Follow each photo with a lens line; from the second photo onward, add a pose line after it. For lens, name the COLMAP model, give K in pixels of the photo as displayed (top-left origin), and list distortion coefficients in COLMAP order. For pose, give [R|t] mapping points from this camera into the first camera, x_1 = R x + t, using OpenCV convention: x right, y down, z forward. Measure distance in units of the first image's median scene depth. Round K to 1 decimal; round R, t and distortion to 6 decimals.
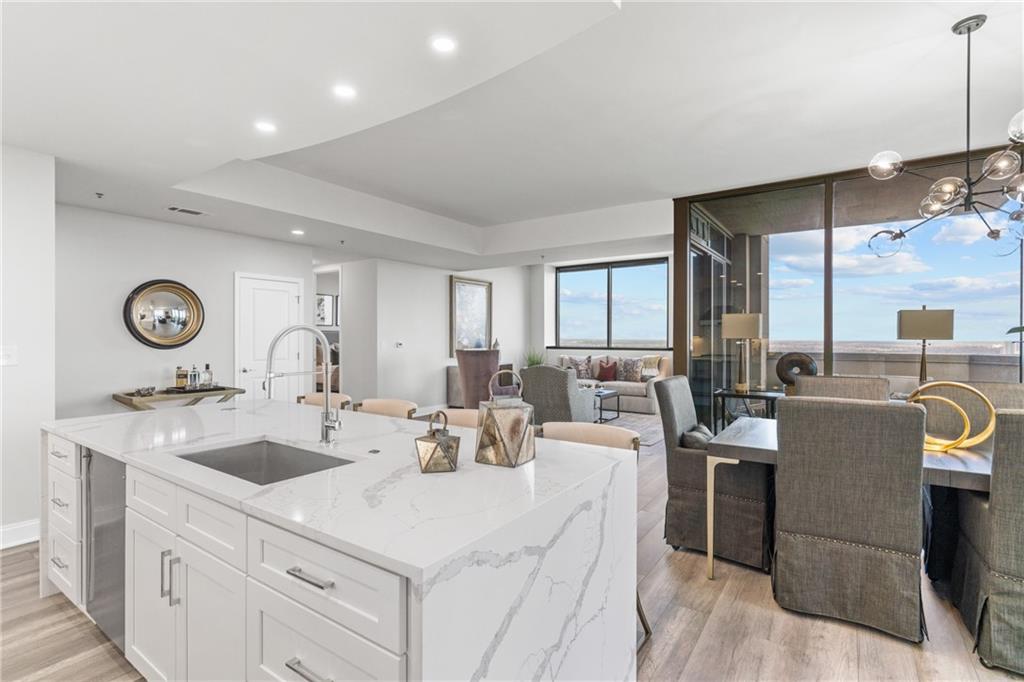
lens RADIAL K [[486.5, 0, 513.4], [0, 486.5, 337.3], [0, 0, 1]] dist [0.002179, 0.001572]
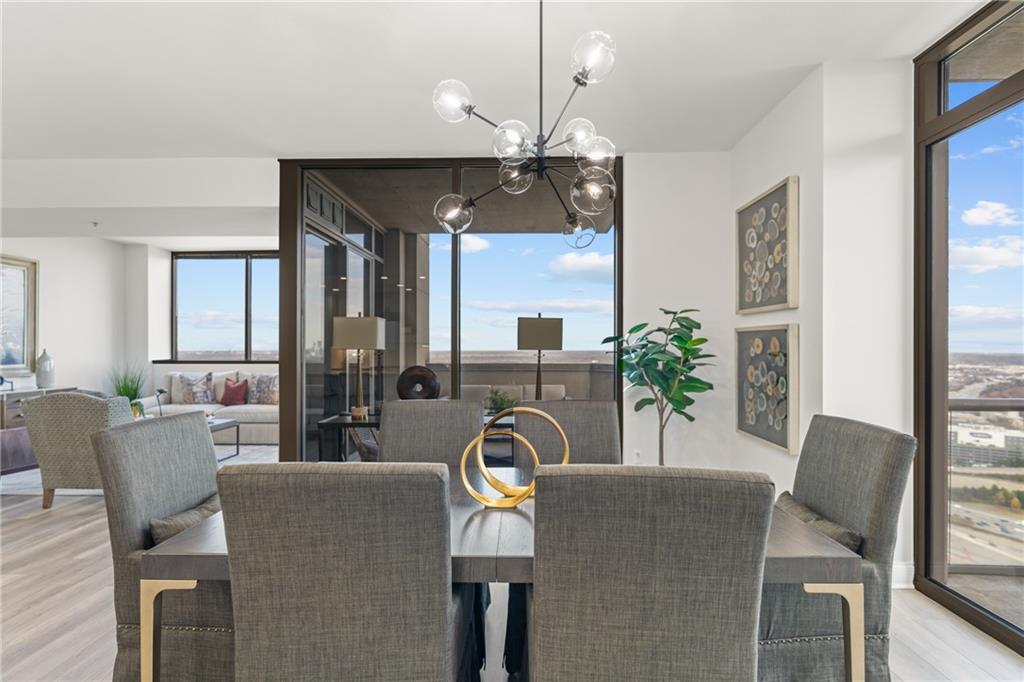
lens RADIAL K [[511.4, 0, 513.3], [0, 511.4, 347.4], [0, 0, 1]] dist [-0.006216, -0.000753]
pose [[0.839012, -0.000062, 0.544113, 0.205101], [0.000131, 1.000000, -0.000088, -0.000008], [-0.544113, 0.000145, 0.839012, 0.160022]]
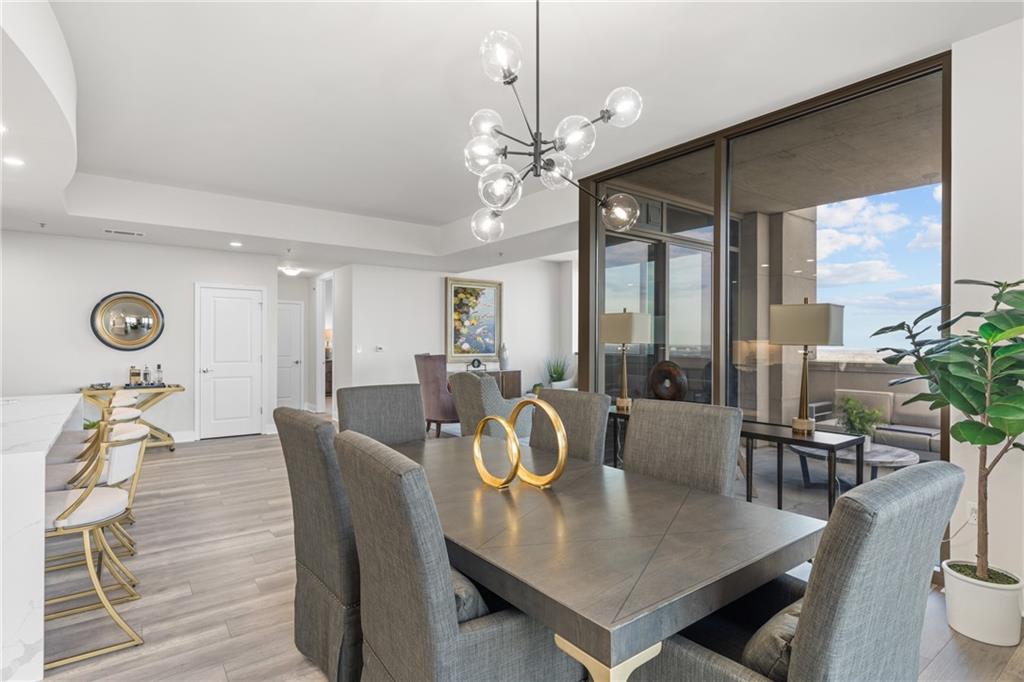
lens RADIAL K [[522.6, 0, 512.0], [0, 522.6, 341.0], [0, 0, 1]] dist [0.001829, 0.000548]
pose [[0.948754, 0.001262, -0.316014, 0.506778], [-0.001953, 0.999996, -0.001867, 0.000519], [0.316010, 0.002389, 0.948753, 0.090191]]
